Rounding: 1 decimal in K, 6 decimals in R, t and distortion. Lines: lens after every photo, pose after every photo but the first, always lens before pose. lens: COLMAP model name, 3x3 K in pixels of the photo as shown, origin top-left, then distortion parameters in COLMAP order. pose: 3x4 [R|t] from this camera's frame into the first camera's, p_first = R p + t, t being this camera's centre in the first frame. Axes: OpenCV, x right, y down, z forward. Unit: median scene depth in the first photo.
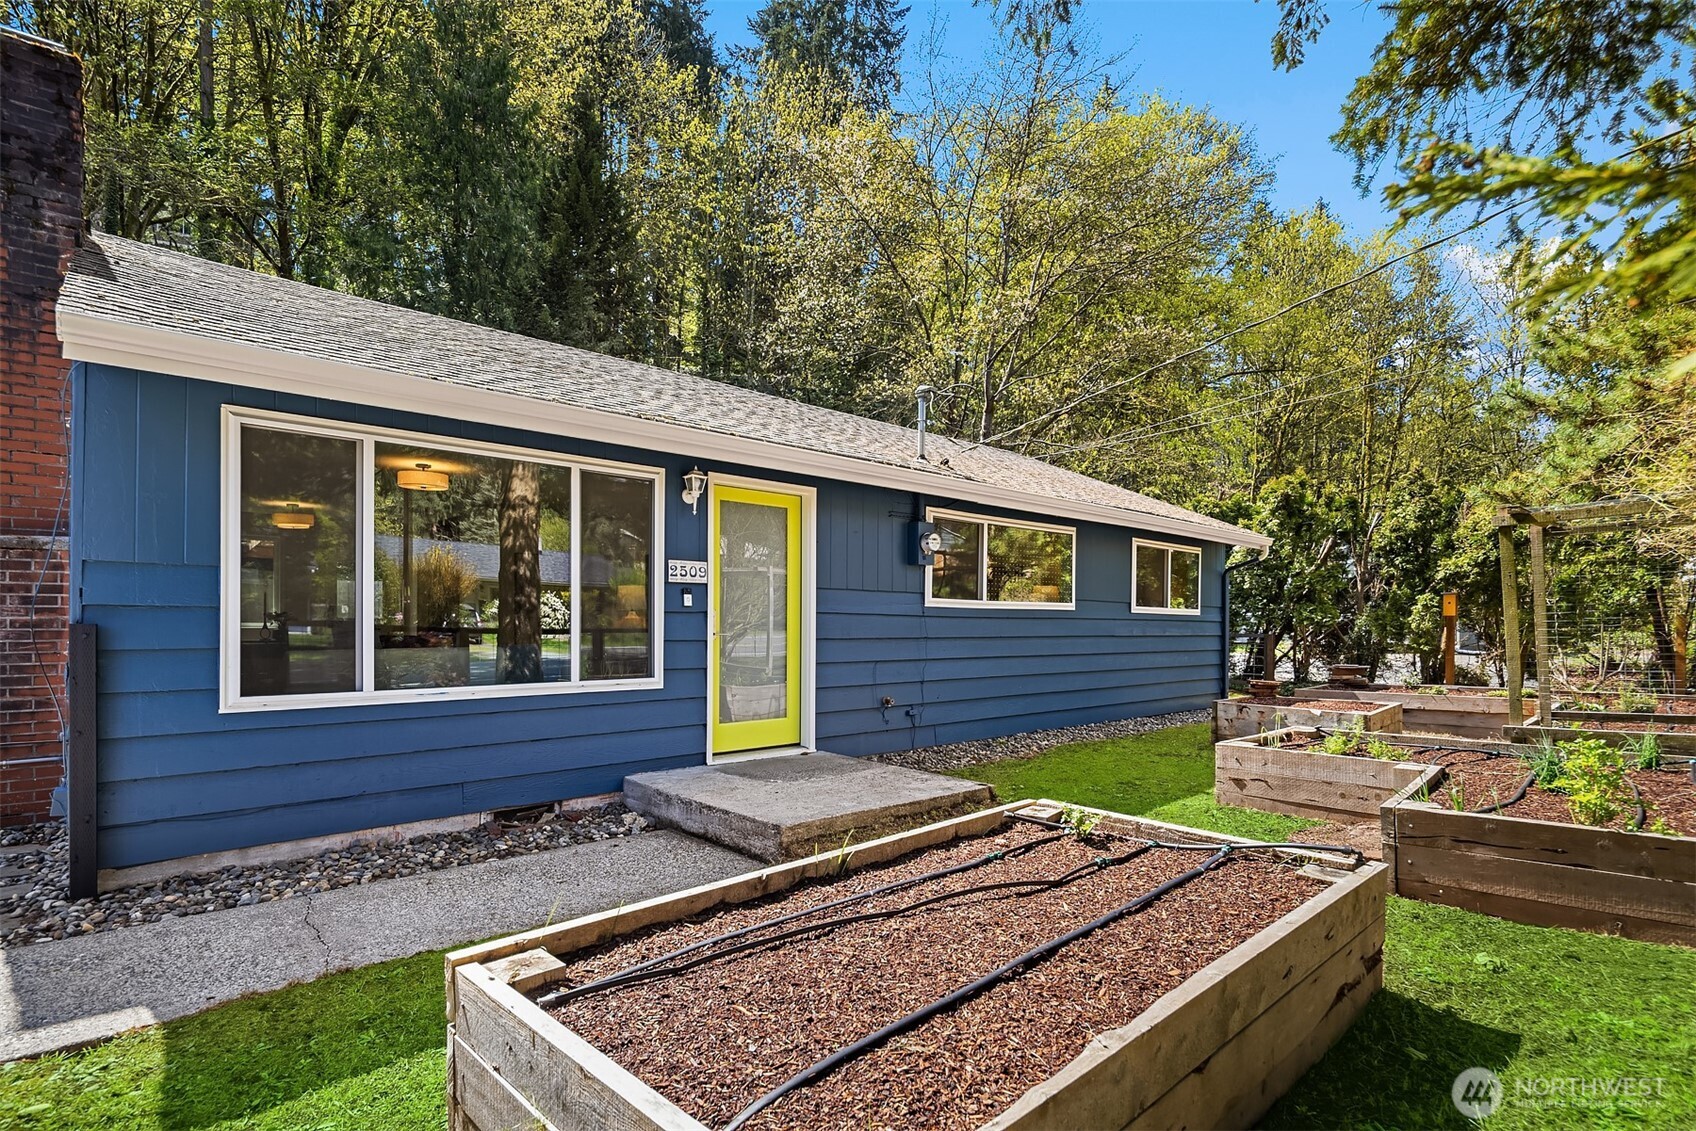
lens RADIAL K [[820.9, 0, 853.1], [0, 820.9, 613.1], [0, 0, 1]] dist [0.000772, -0.001457]
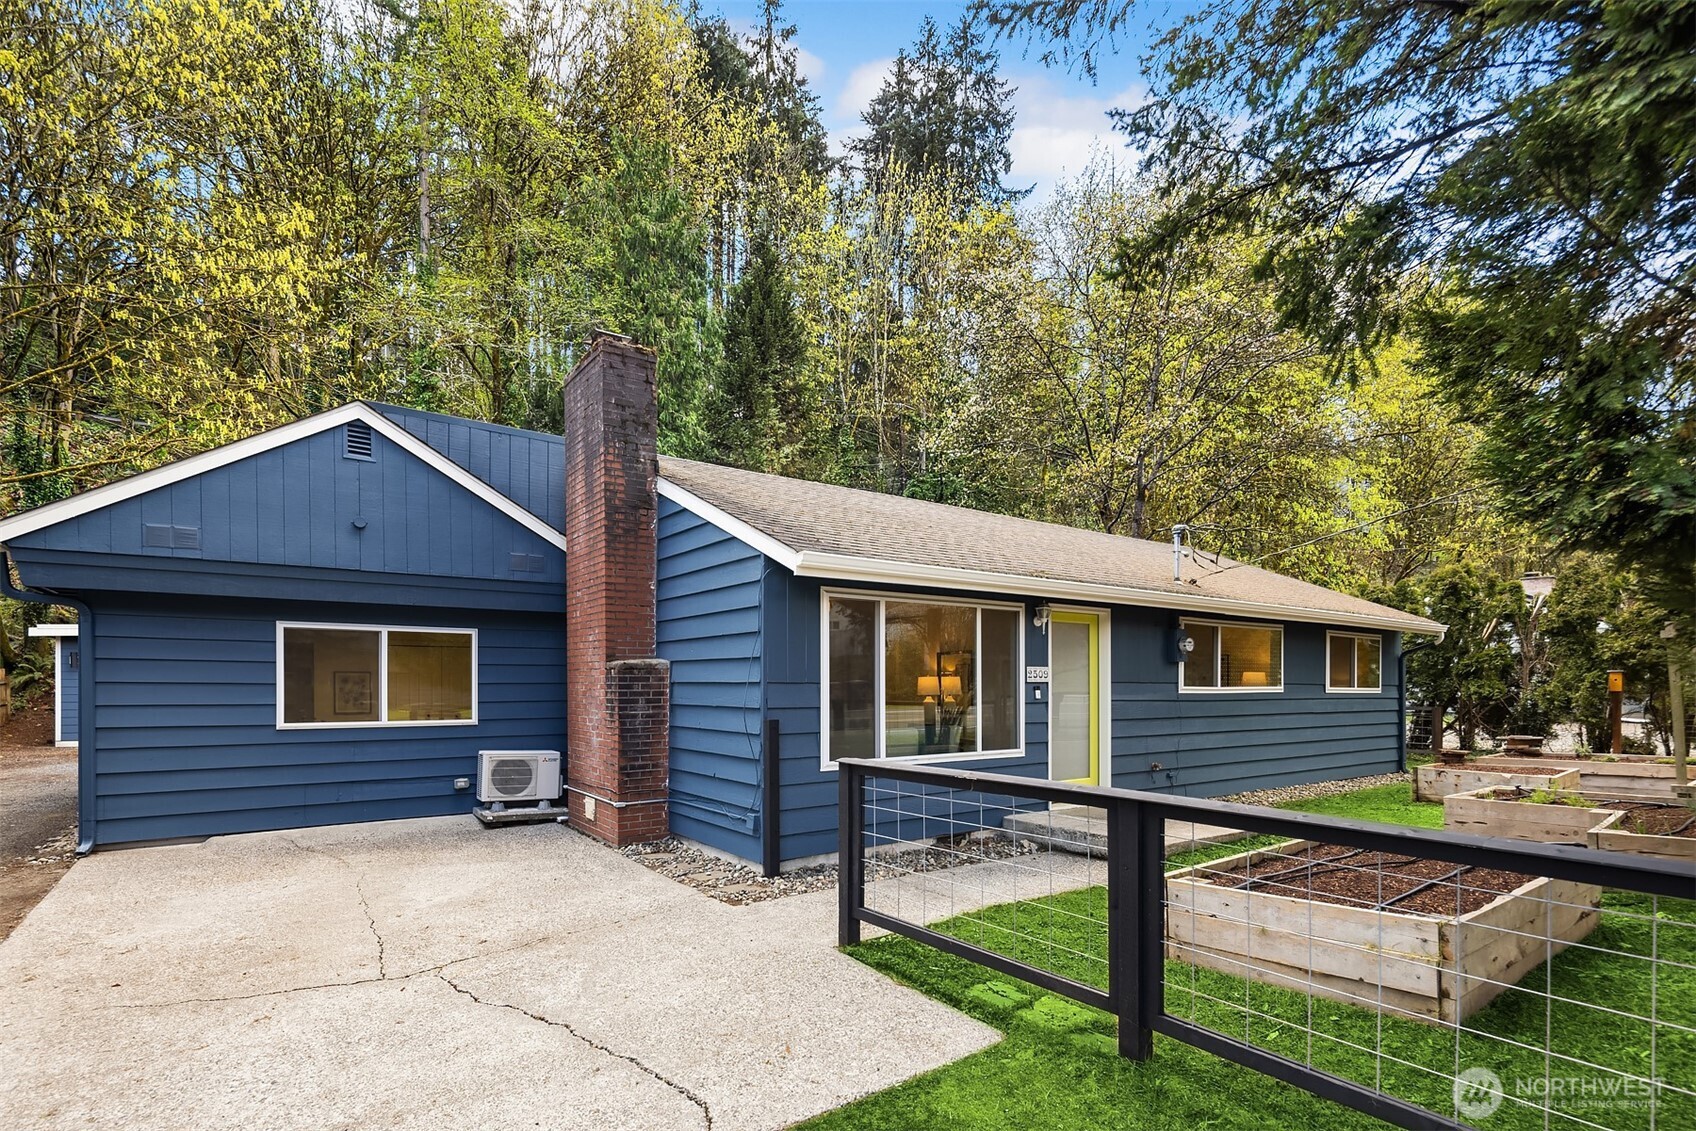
lens RADIAL K [[820.9, 0, 847.6], [0, 820.9, 681.4], [0, 0, 1]] dist [0.000772, -0.001457]
pose [[0.993400, -0.008758, -0.114367, -0.356986], [0.009134, 0.999954, 0.002766, -0.044168], [0.114338, -0.003792, 0.993435, -0.443266]]
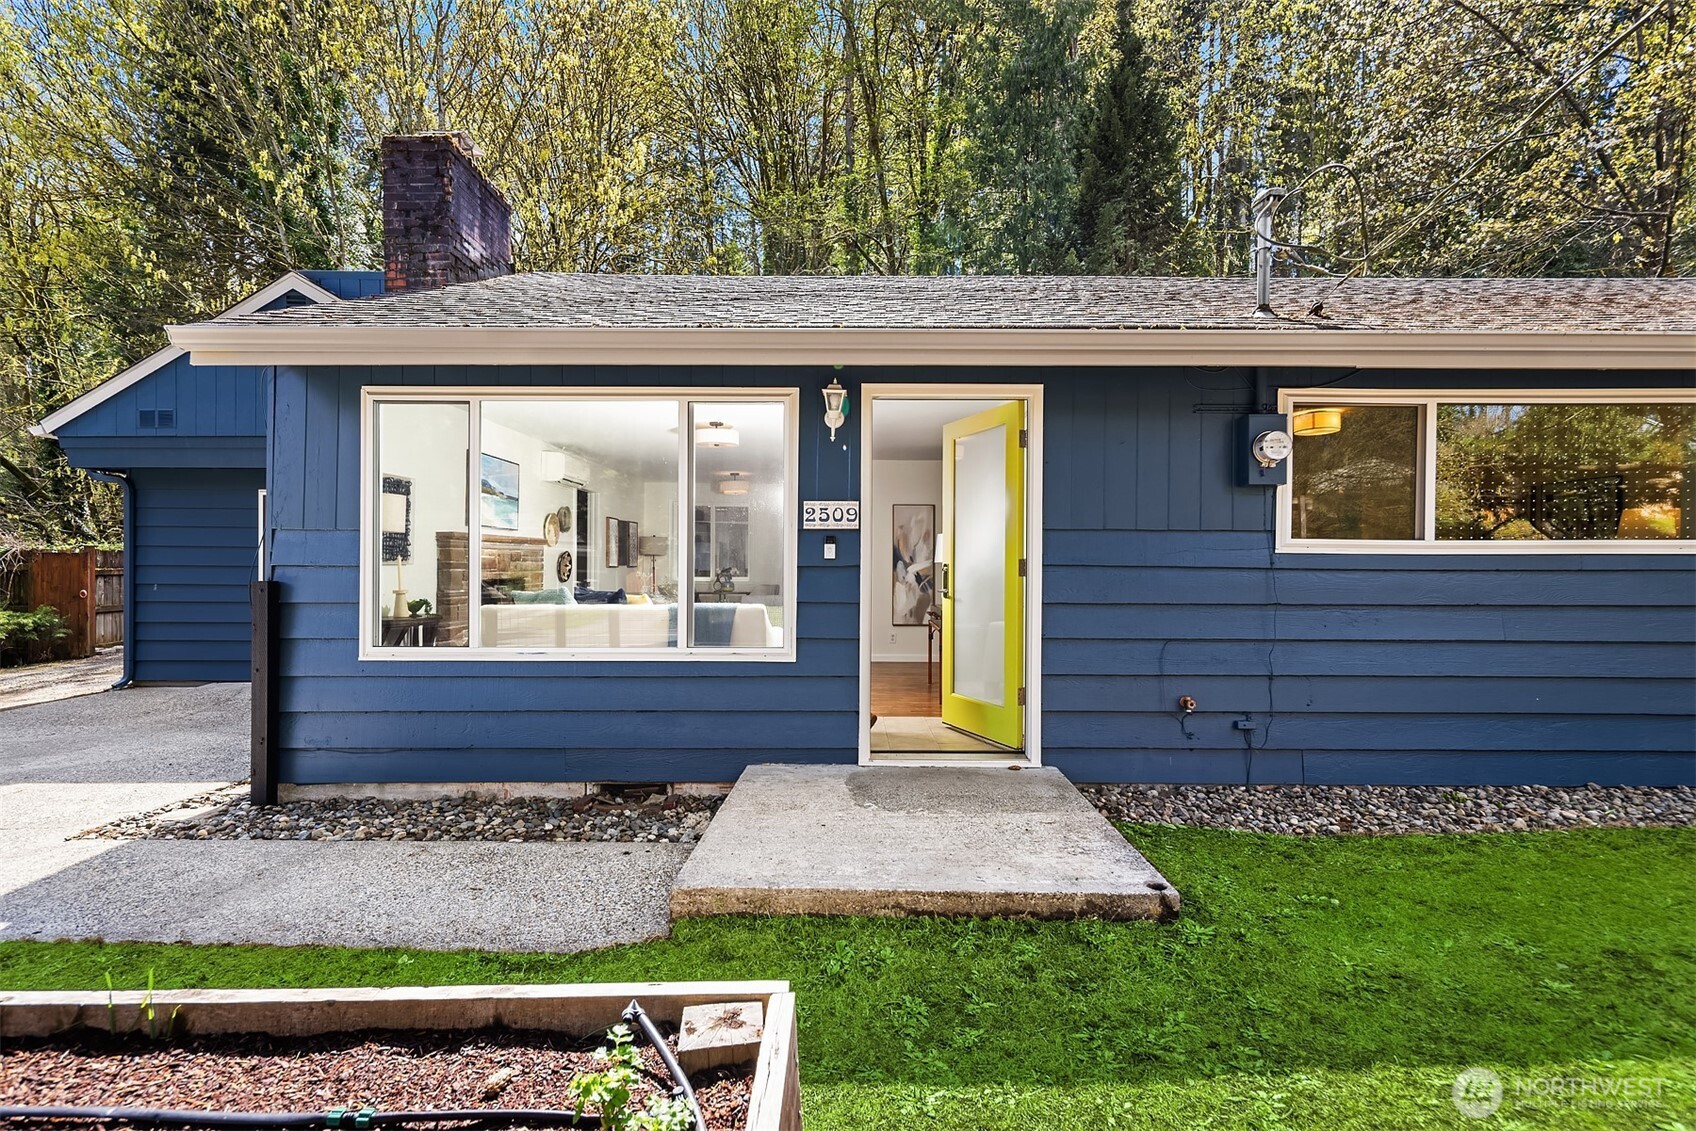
lens RADIAL K [[820.9, 0, 847.0], [0, 820.9, 568.4], [0, 0, 1]] dist [0.000772, -0.001457]
pose [[0.739171, -0.005225, -0.673497, 0.329378], [0.008525, 0.999962, 0.001599, -0.000549], [0.673464, -0.006924, 0.739188, 0.419799]]
